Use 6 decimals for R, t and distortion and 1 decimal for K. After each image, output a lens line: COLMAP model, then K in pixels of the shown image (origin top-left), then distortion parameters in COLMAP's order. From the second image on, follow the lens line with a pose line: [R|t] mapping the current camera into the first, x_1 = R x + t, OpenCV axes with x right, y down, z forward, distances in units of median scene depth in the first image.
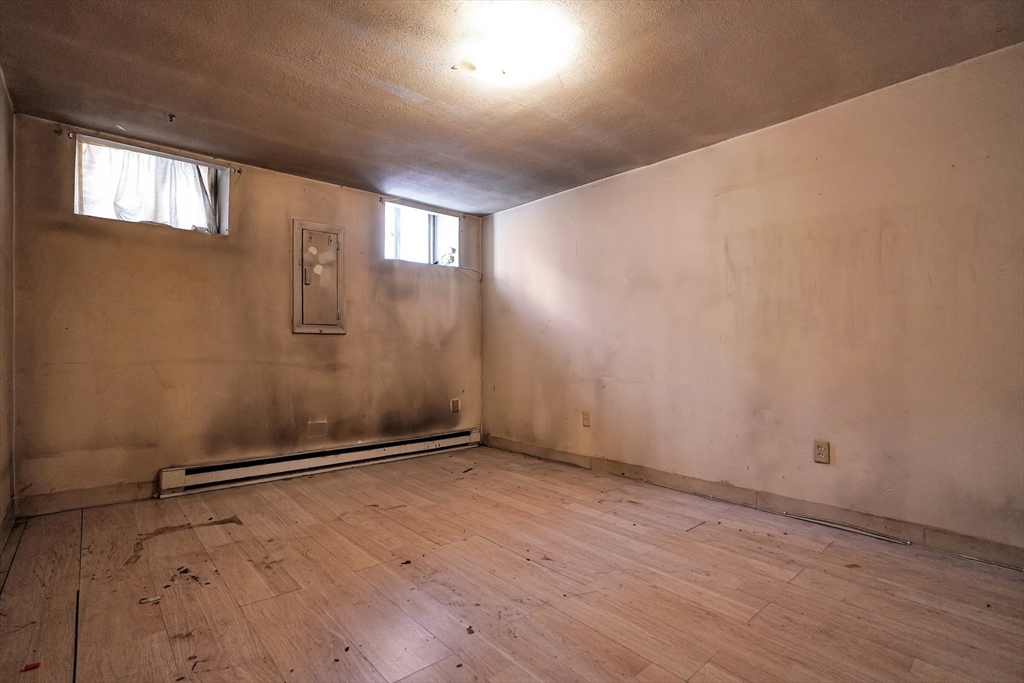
lens RADIAL K [[489.6, 0, 540.2], [0, 489.6, 359.1], [0, 0, 1]] dist [-0.010899, 0.010811]
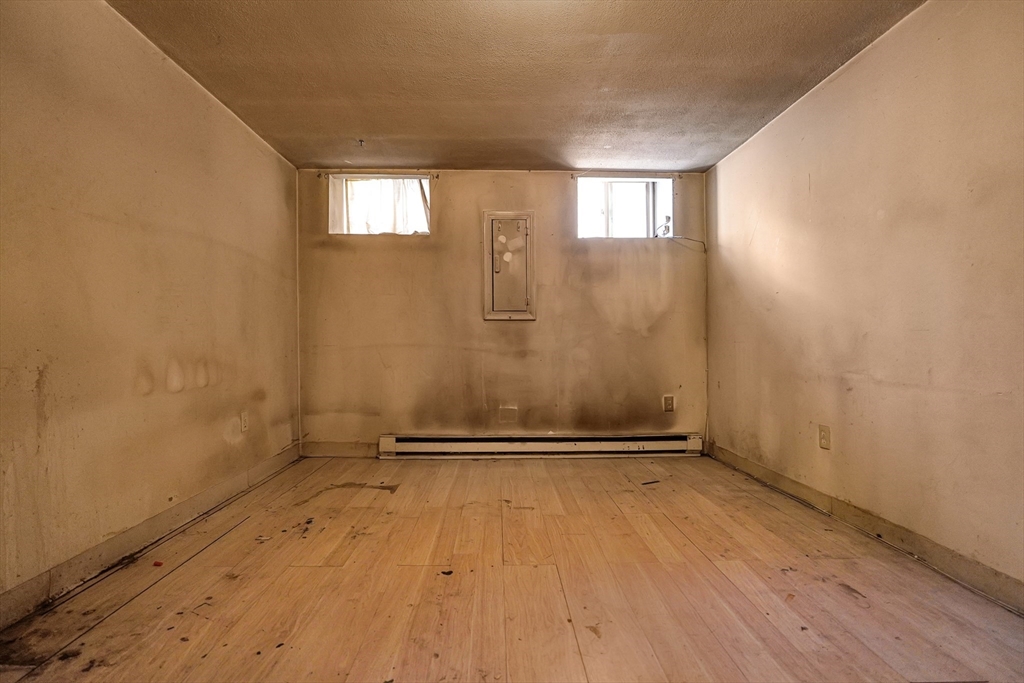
lens RADIAL K [[493.9, 0, 512.0], [0, 493.9, 341.5], [0, 0, 1]] dist [-0.015233, 0.015955]
pose [[0.752486, -0.005350, -0.658586, 0.229666], [-0.011373, 0.999712, -0.021115, 0.014012], [0.658510, 0.023379, 0.752209, 0.241617]]
